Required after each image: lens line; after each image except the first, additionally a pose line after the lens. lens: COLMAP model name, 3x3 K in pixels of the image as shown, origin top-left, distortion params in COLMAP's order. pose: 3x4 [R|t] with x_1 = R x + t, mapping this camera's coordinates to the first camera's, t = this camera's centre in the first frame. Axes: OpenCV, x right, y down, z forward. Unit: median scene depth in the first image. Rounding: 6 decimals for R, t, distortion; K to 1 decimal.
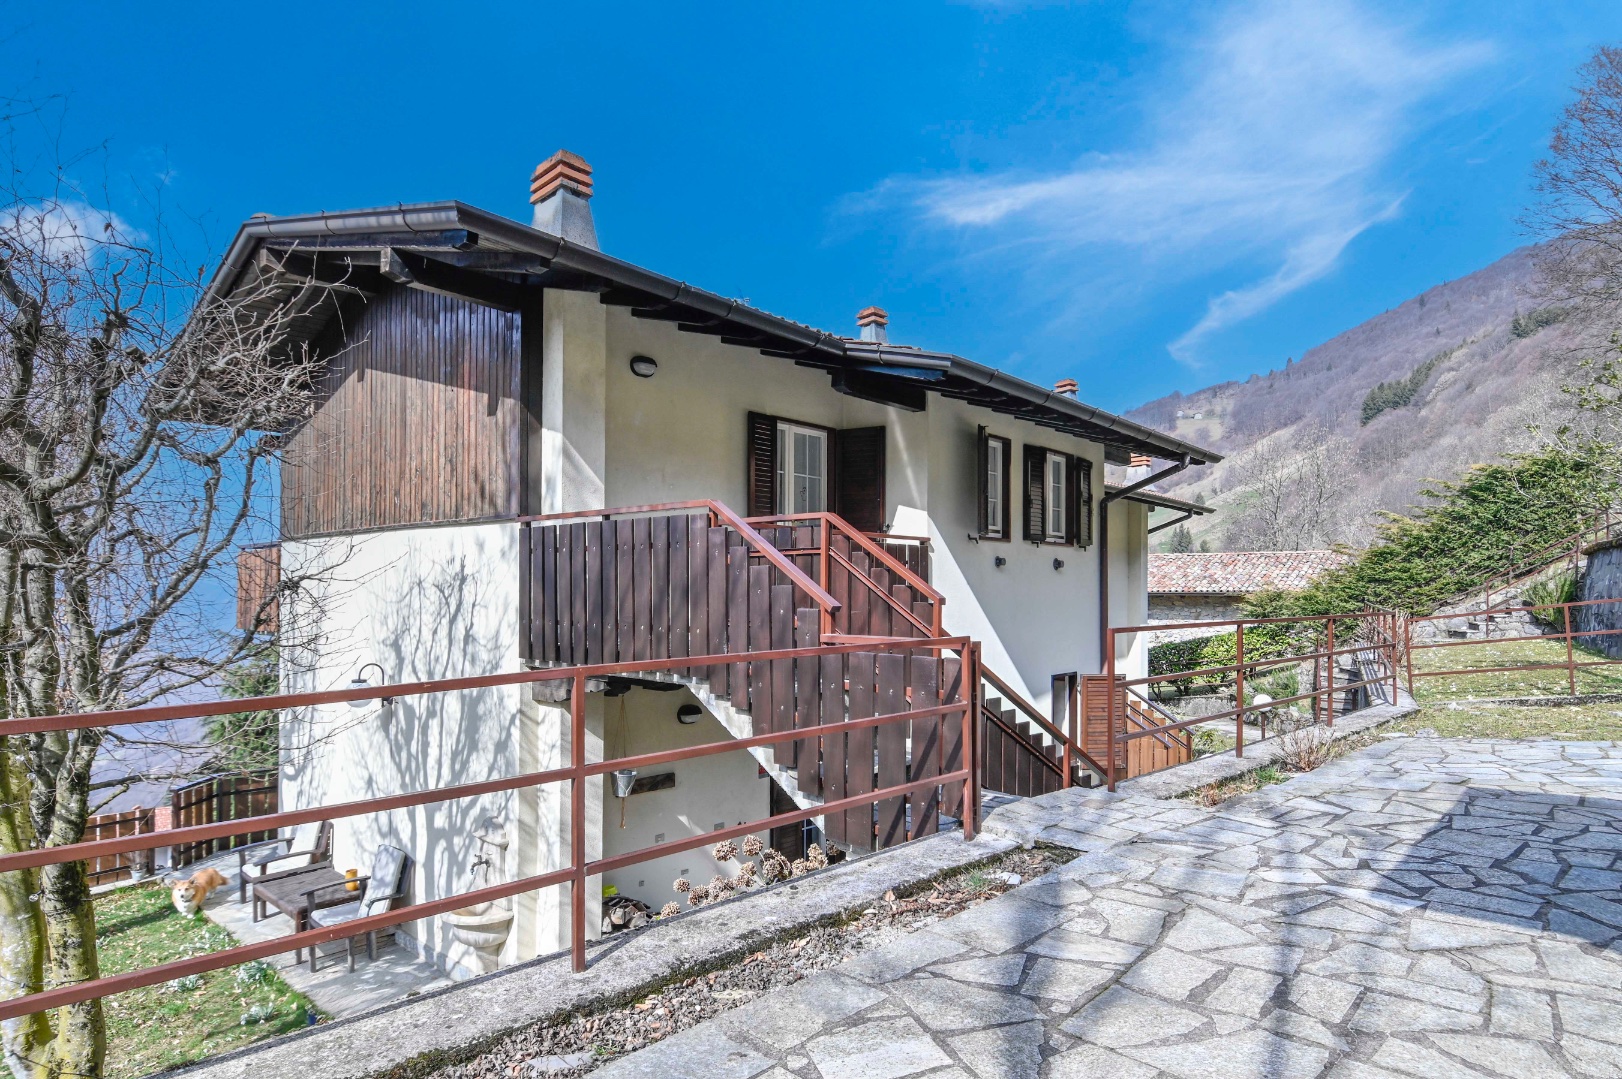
lens RADIAL K [[867.9, 0, 830.5], [0, 867.9, 583.4], [0, 0, 1]] dist [0.014211, -0.026659]
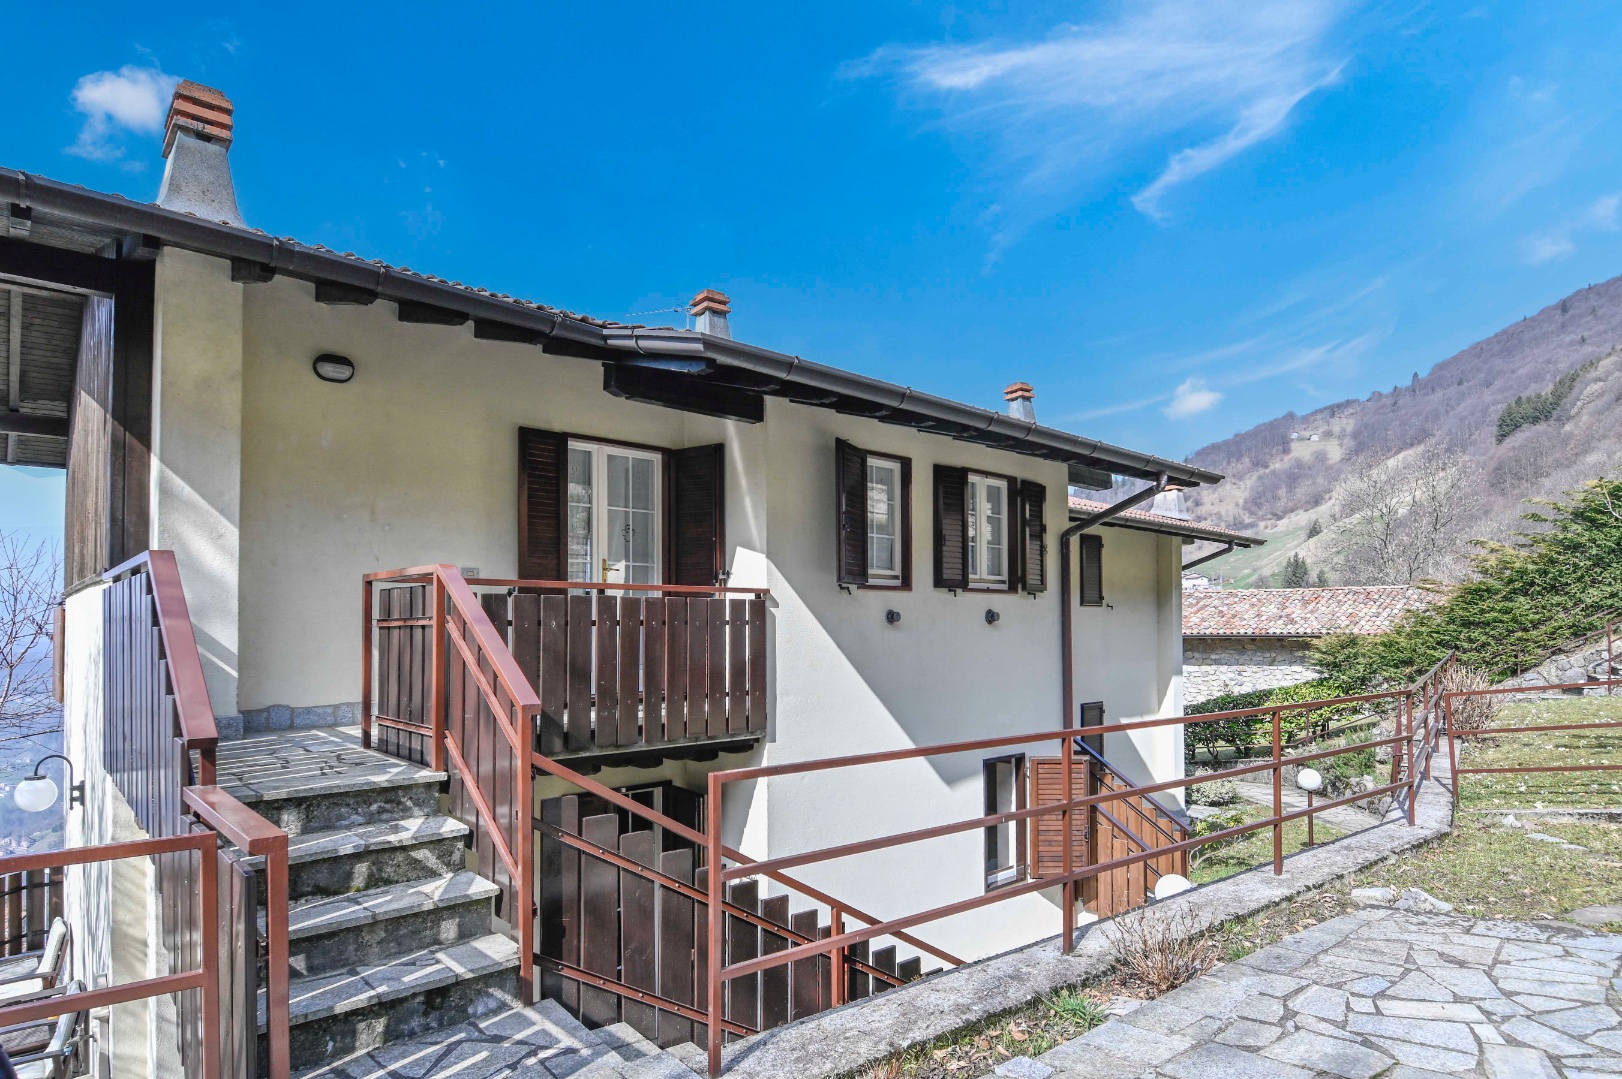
lens RADIAL K [[890.4, 0, 844.2], [0, 890.4, 608.5], [0, 0, 1]] dist [0.015057, -0.027278]
pose [[0.996101, -0.008387, -0.087818, 0.312611], [0.007313, 0.999895, -0.012539, -0.032128], [0.087914, 0.011848, 0.996058, 0.296967]]
